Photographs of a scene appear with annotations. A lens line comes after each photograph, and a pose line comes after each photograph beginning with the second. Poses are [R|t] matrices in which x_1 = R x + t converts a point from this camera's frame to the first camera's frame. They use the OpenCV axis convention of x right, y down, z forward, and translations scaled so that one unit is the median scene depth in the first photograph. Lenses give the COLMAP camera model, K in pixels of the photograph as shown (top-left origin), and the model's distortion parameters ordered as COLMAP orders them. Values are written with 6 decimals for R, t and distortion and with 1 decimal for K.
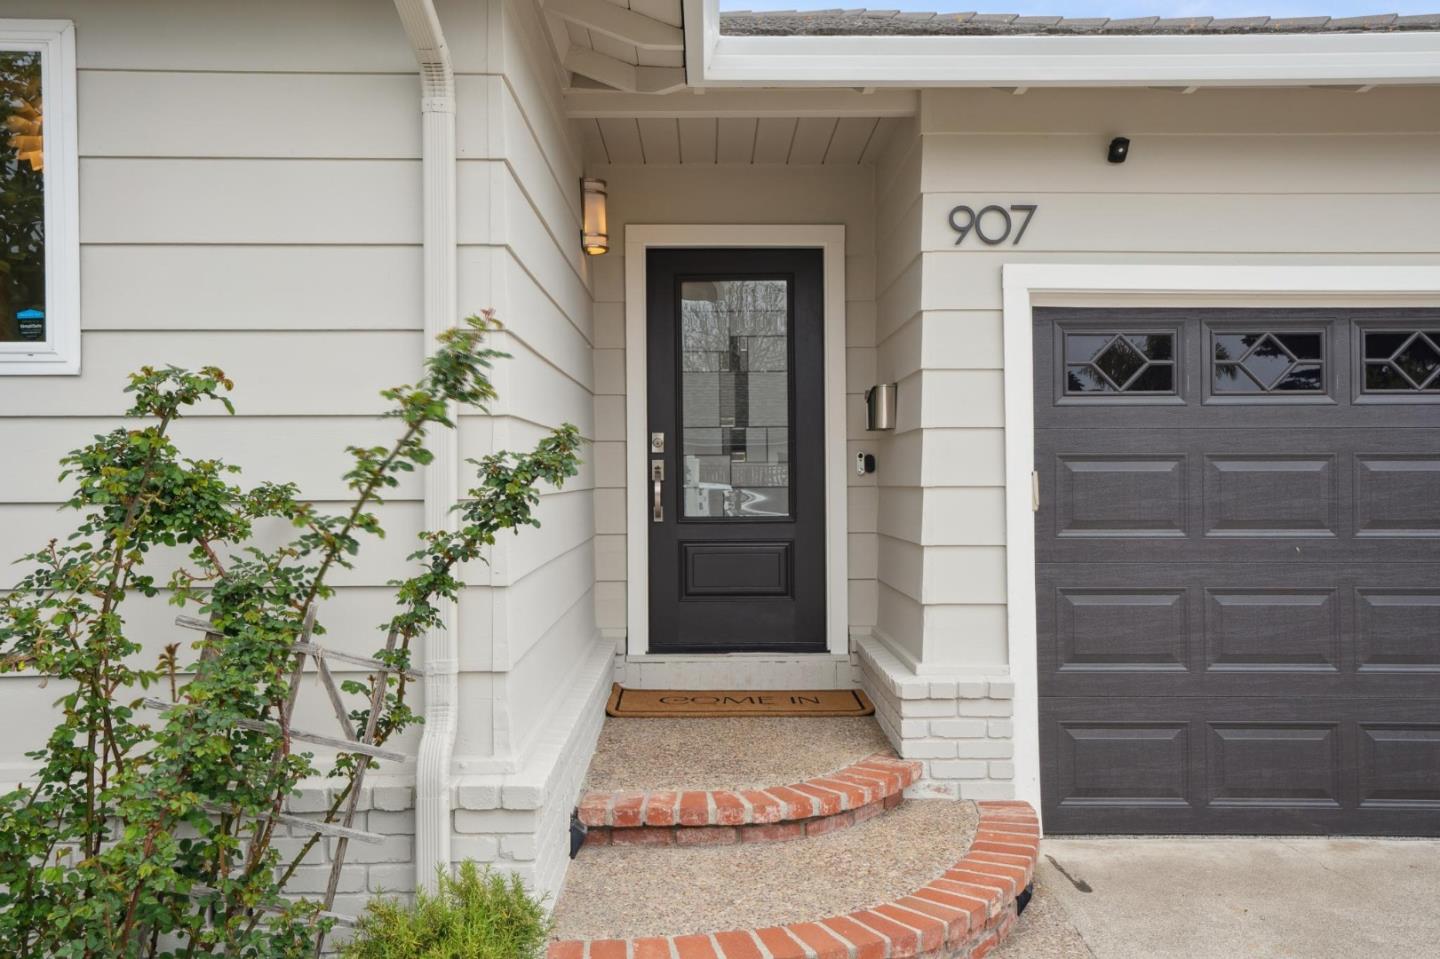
lens RADIAL K [[1800.2, 0, 720.0], [0, 1800.2, 479.5], [0, 0, 1]] dist [0.021287, 0.026494]
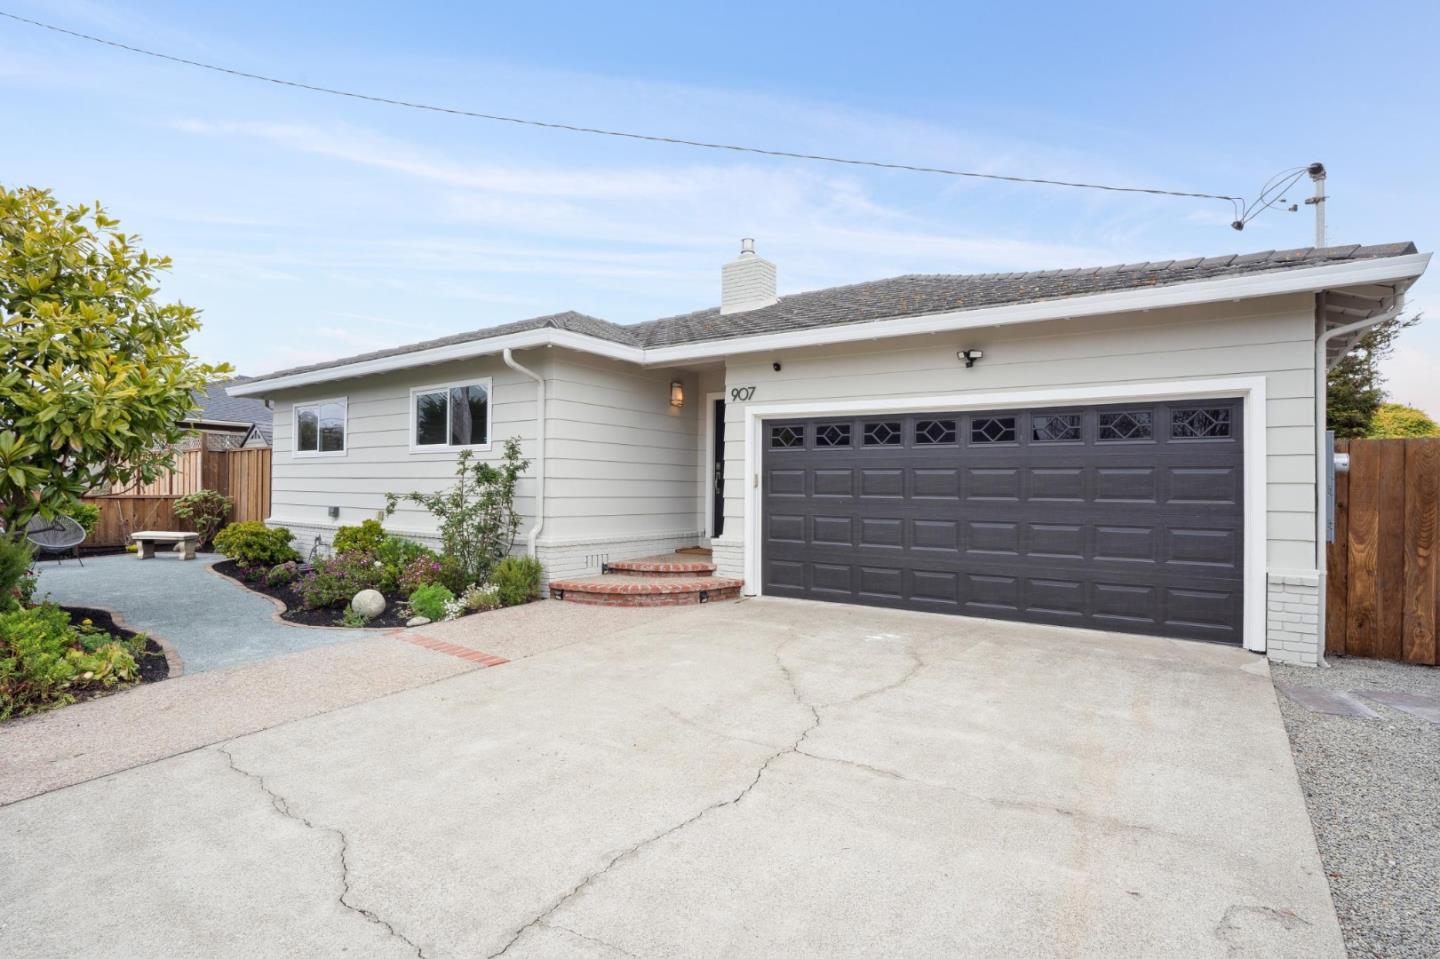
lens RADIAL K [[707.2, 0, 739.8], [0, 707.2, 468.1], [0, 0, 1]] dist [-0.068135, 0.041617]
pose [[0.842191, -0.003740, -0.539166, 0.740624], [-0.003069, 0.999926, -0.011730, -0.000544], [0.539170, 0.011534, 0.842118, -0.015794]]
